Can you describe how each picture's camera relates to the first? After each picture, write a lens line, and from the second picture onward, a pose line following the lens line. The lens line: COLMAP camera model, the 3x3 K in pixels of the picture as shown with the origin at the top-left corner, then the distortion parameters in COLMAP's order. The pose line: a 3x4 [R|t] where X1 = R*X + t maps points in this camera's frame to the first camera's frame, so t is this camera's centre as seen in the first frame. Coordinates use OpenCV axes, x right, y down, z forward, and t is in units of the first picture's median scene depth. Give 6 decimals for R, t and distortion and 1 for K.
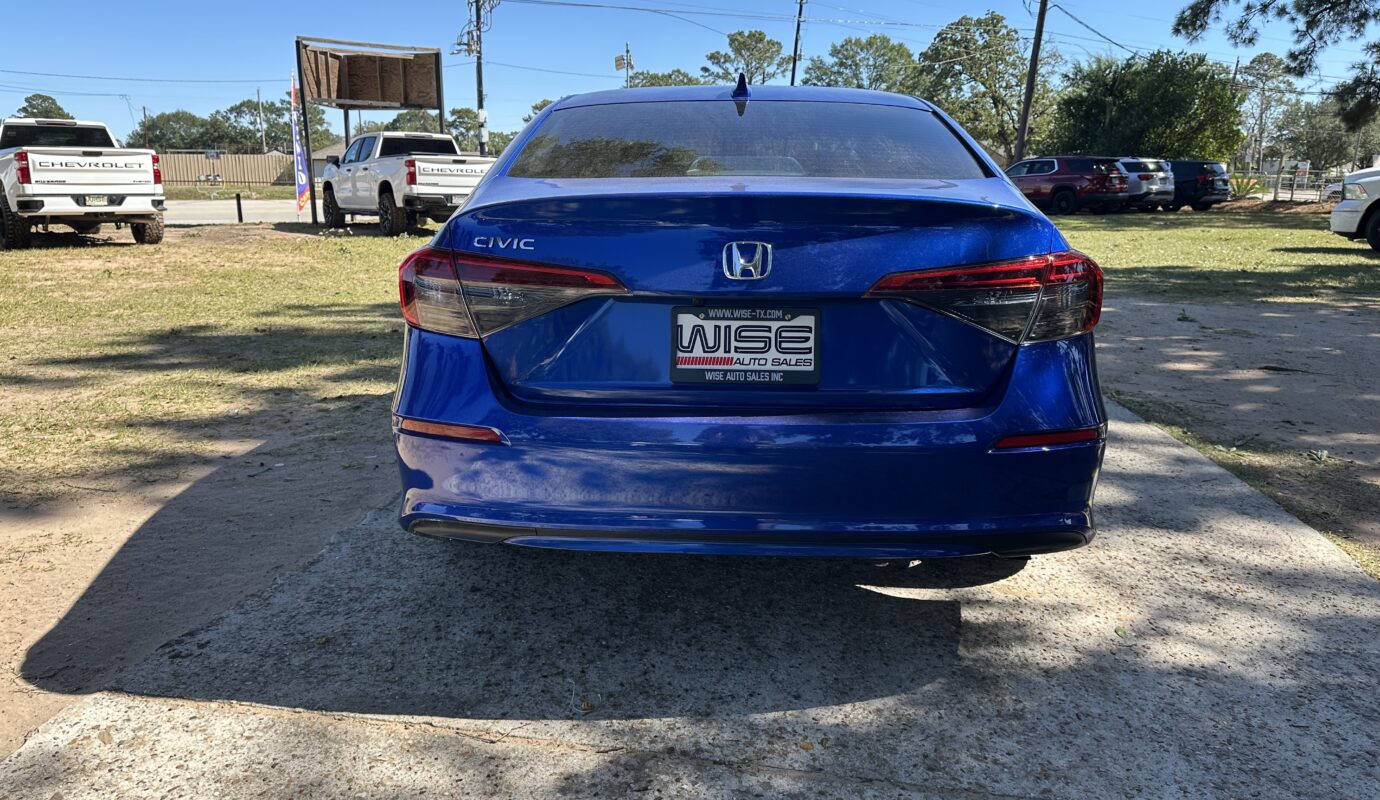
lens RADIAL K [[926.3, 0, 690.0], [0, 926.3, 400.0], [0, 0, 1]] dist [0.092948, -0.086174]
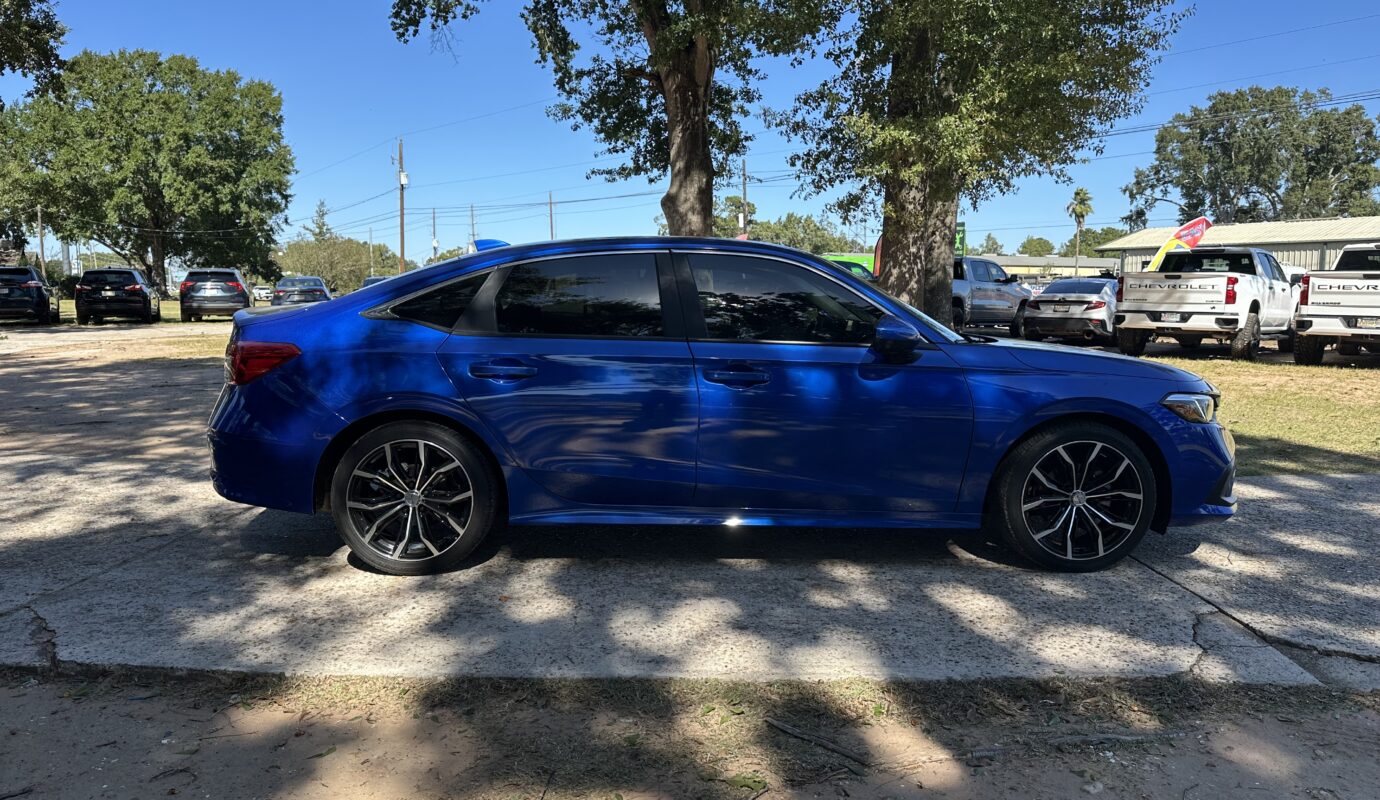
lens RADIAL K [[1016.7, 0, 690.0], [0, 1016.7, 400.0], [0, 0, 1]] dist [0.002106, -0.001630]
pose [[0.012534, 0.105564, -0.994333, 0.560255], [-0.239354, 0.965819, 0.099520, -0.095276], [0.970851, 0.236750, 0.037372, 0.406633]]
